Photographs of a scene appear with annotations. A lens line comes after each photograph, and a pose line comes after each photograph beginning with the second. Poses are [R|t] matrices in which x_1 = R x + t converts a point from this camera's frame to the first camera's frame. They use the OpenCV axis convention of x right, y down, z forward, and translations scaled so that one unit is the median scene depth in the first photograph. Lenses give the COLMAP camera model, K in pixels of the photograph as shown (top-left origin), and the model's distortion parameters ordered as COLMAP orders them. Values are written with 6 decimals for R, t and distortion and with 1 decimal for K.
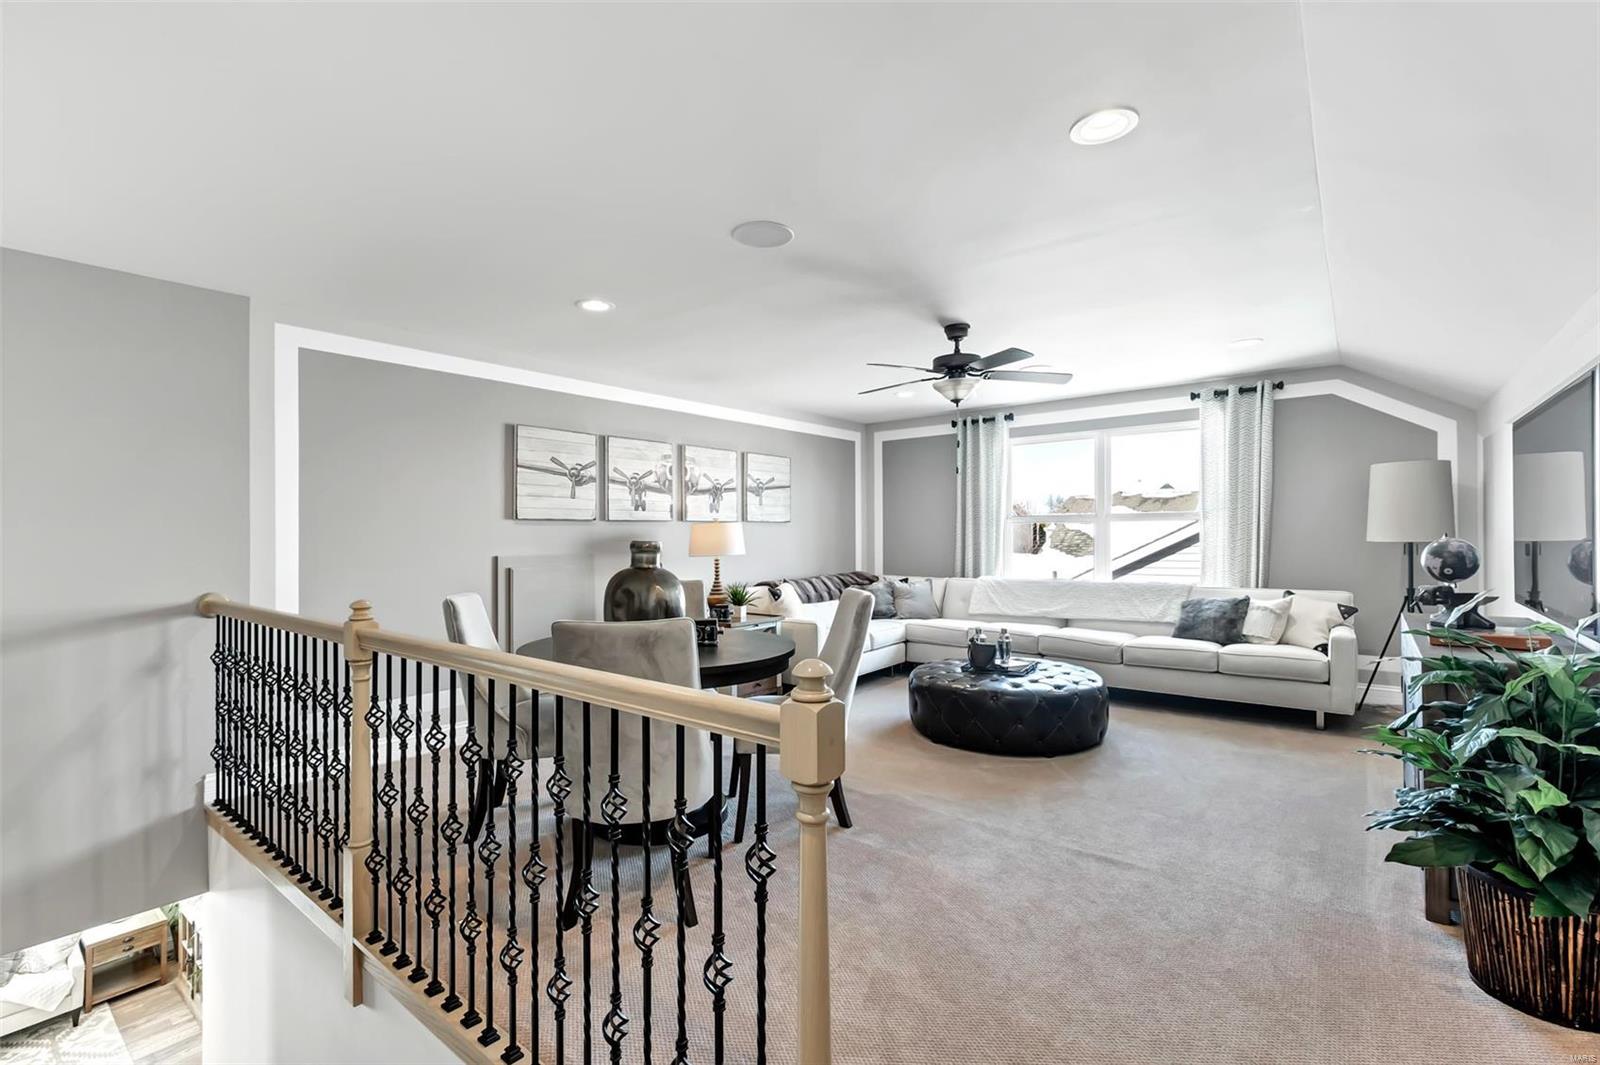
lens RADIAL K [[737.6, 0, 800.0], [0, 737.6, 532.5], [0, 0, 1]] dist [0.001142, 0.000117]
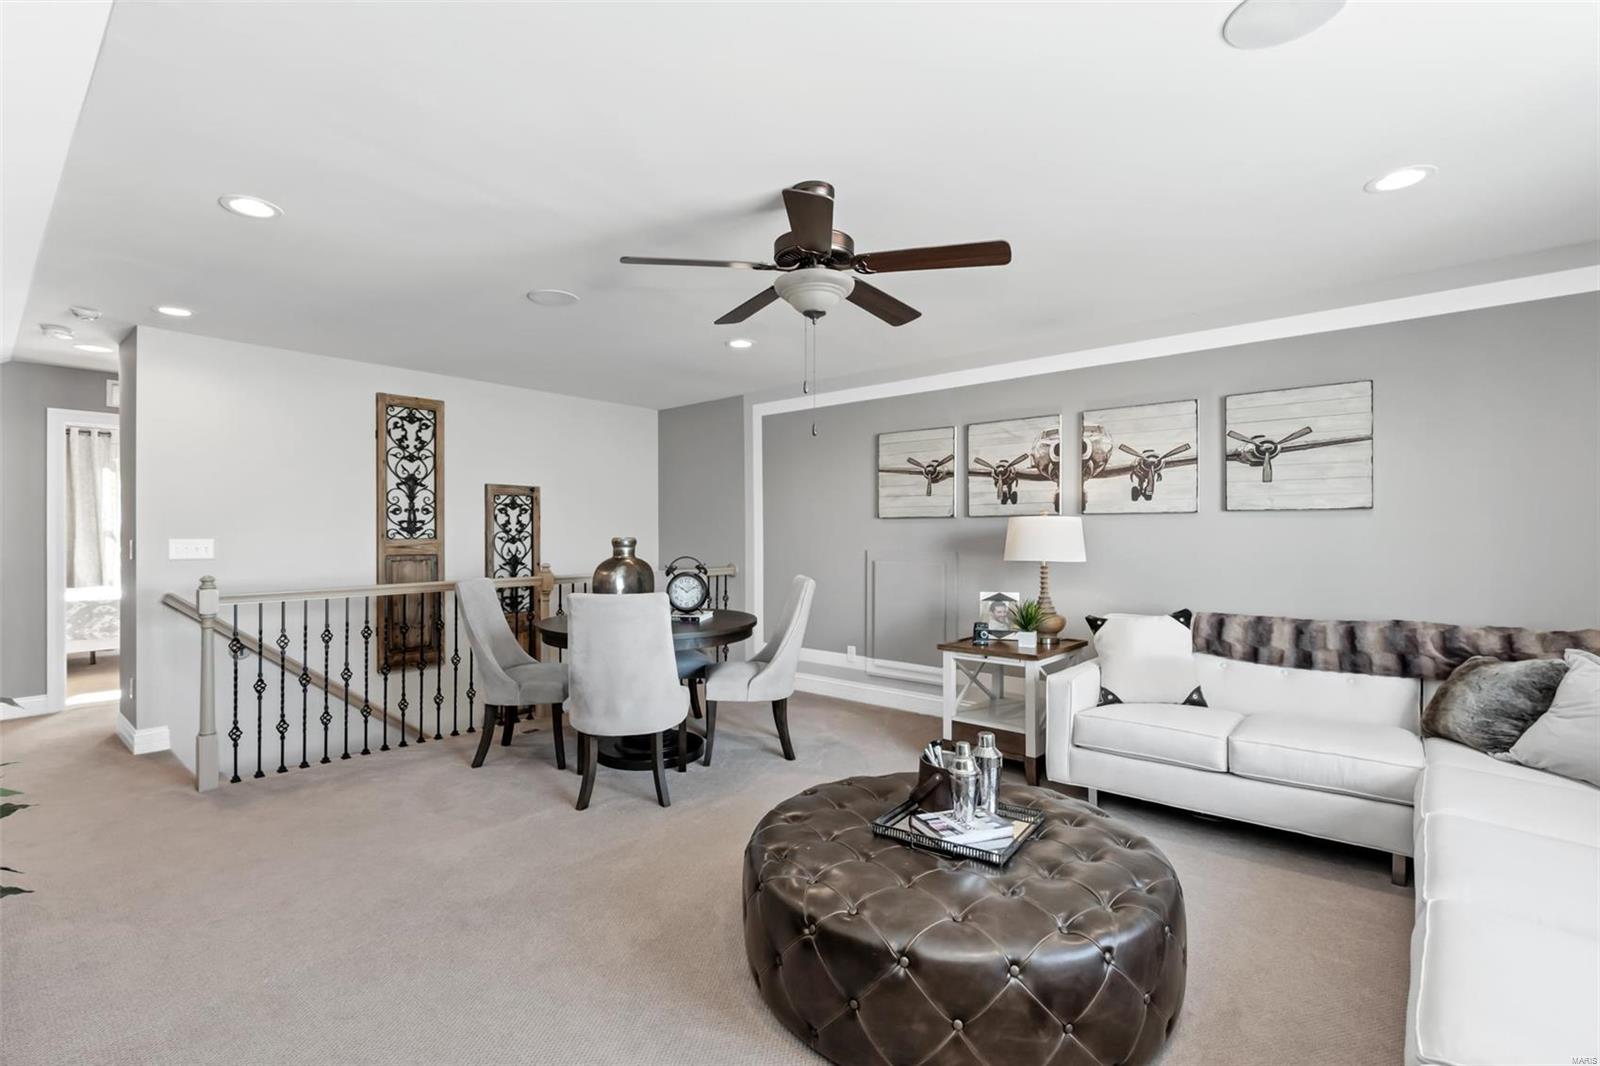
lens RADIAL K [[737.6, 0, 800.0], [0, 737.6, 533.0], [0, 0, 1]] dist [0.001142, 0.000117]
pose [[-0.046245, 0.005374, -0.998916, 0.674071], [0.006097, 0.999968, 0.005097, -0.002036], [0.998911, -0.005855, -0.046277, 0.842438]]
